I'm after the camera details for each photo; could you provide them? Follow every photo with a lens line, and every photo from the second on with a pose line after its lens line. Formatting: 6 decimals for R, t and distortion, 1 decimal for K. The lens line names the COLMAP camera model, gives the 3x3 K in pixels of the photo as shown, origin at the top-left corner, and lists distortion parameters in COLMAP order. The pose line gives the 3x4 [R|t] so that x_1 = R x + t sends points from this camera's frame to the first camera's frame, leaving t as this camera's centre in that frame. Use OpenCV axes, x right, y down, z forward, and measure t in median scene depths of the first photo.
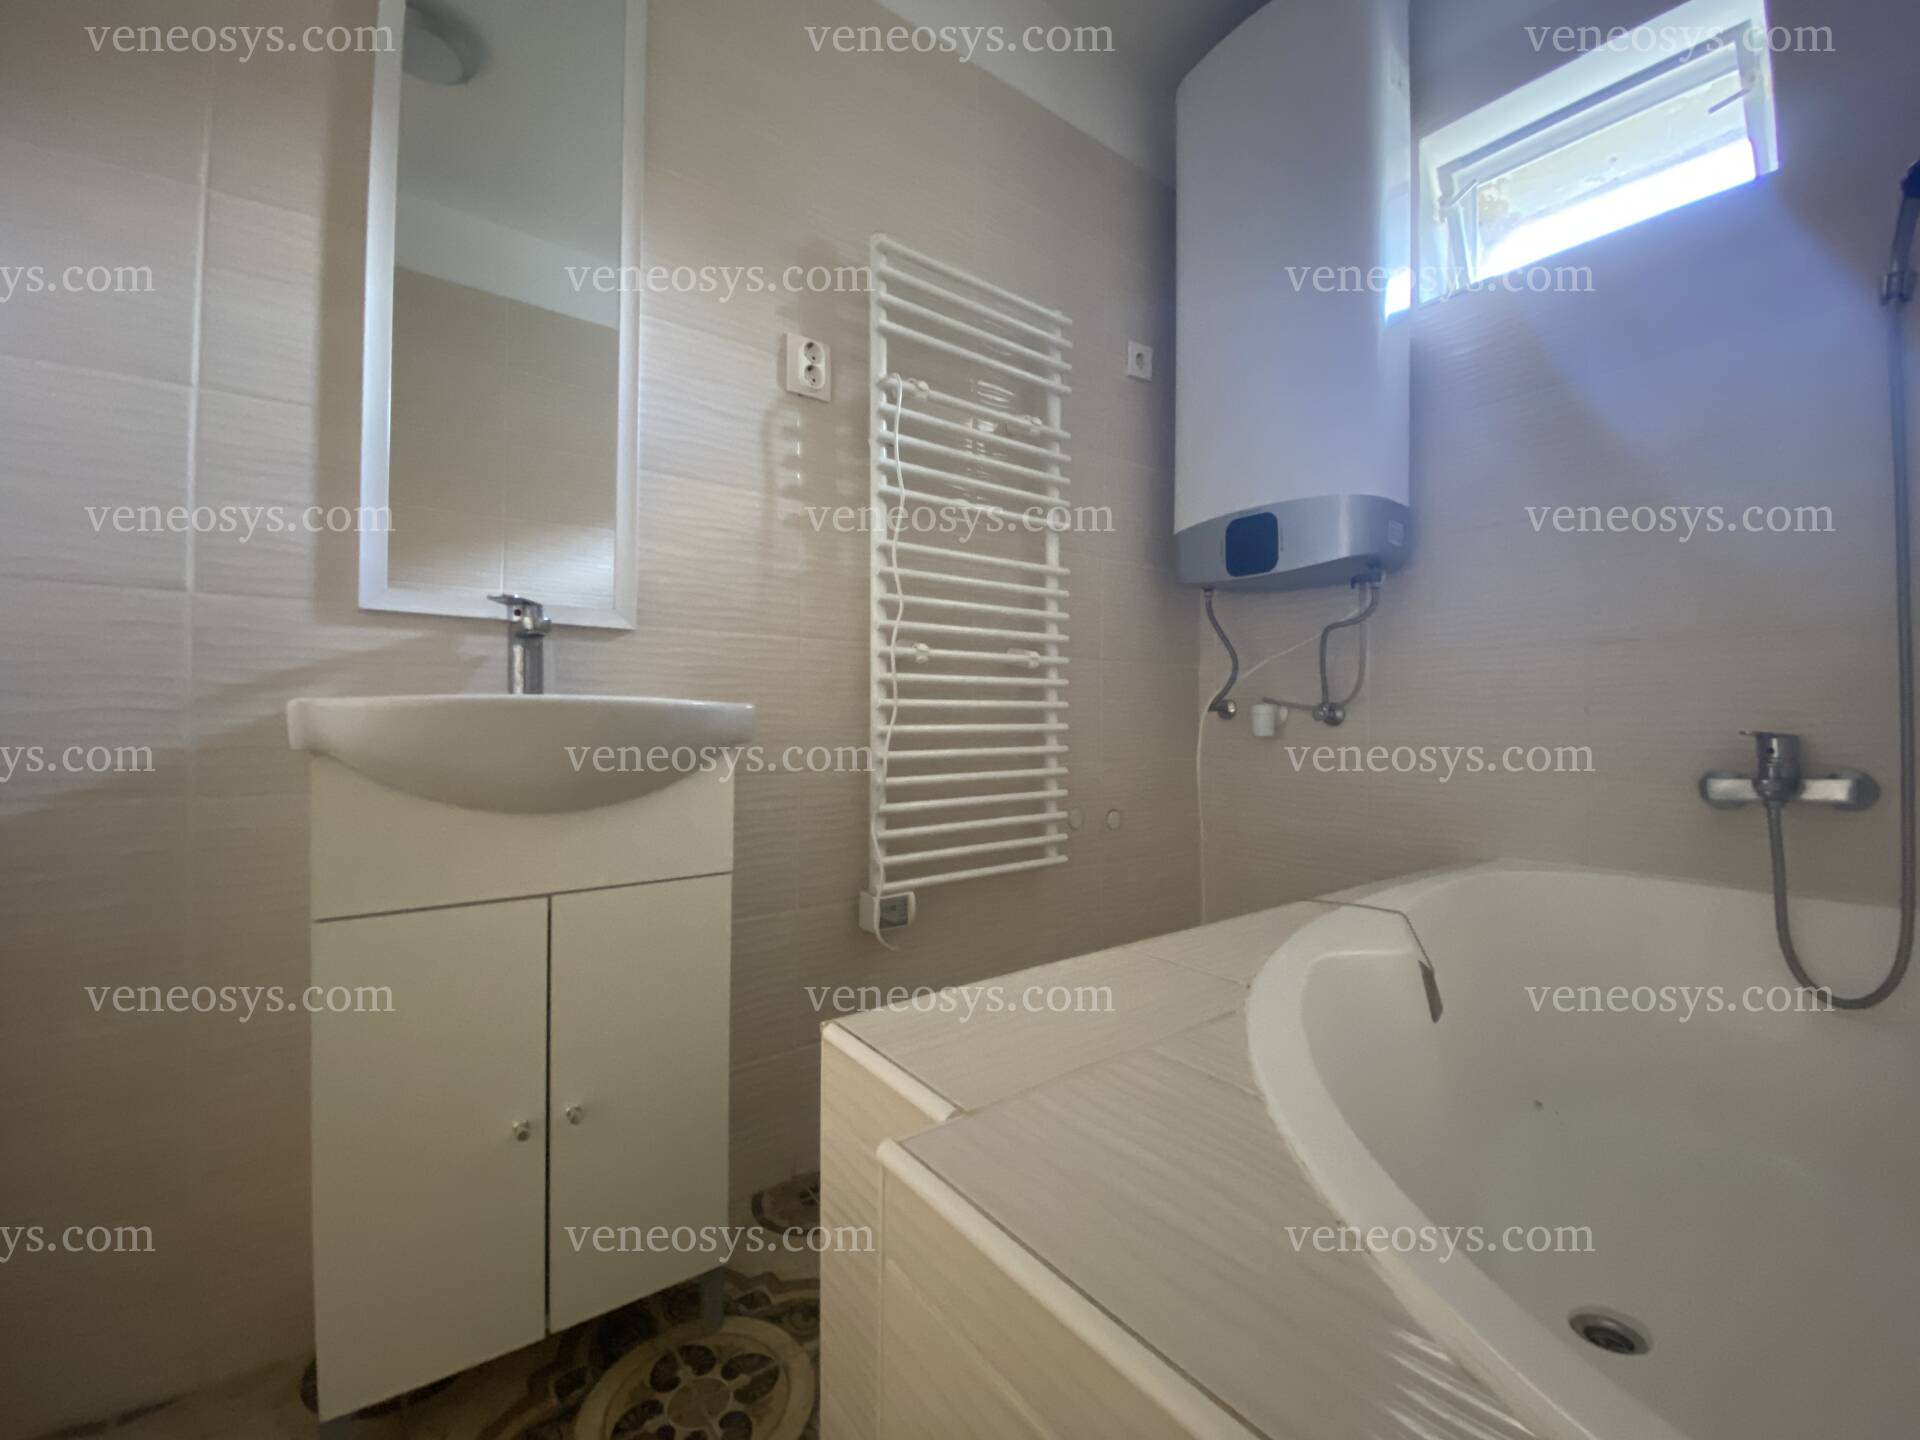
lens RADIAL K [[776.4, 0, 960.0], [0, 776.4, 714.8], [0, 0, 1]] dist [0.026219, -0.023125]
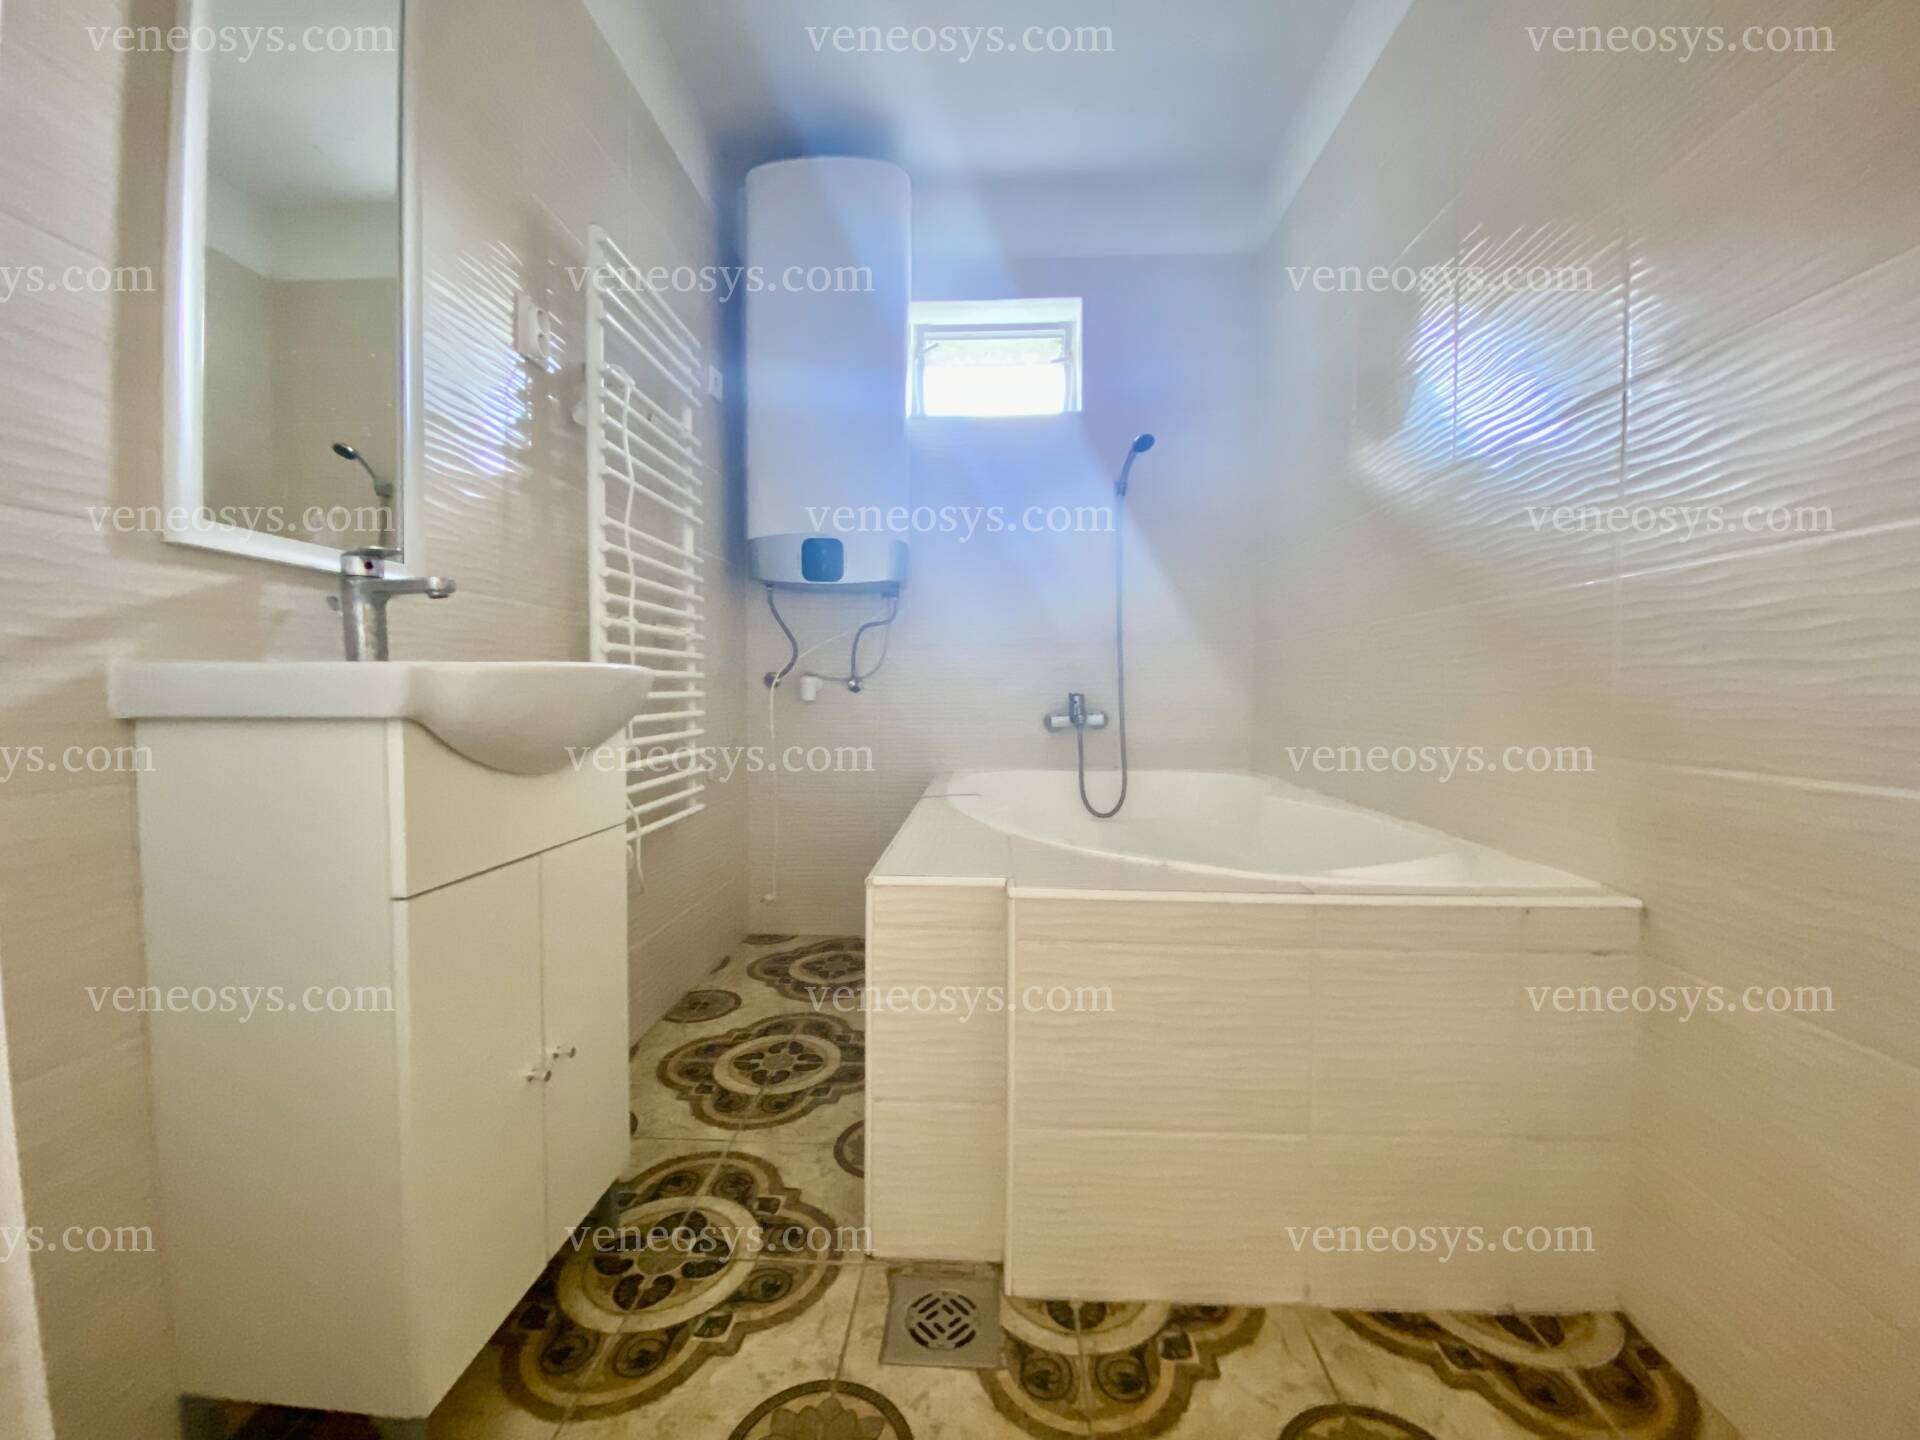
lens RADIAL K [[776.4, 0, 960.0], [0, 776.4, 714.8], [0, 0, 1]] dist [0.026219, -0.023125]
pose [[0.634750, -0.029545, 0.772153, -0.621783], [0.003958, 0.999380, 0.034985, 0.007156], [-0.772708, -0.019151, 0.634473, -0.059220]]
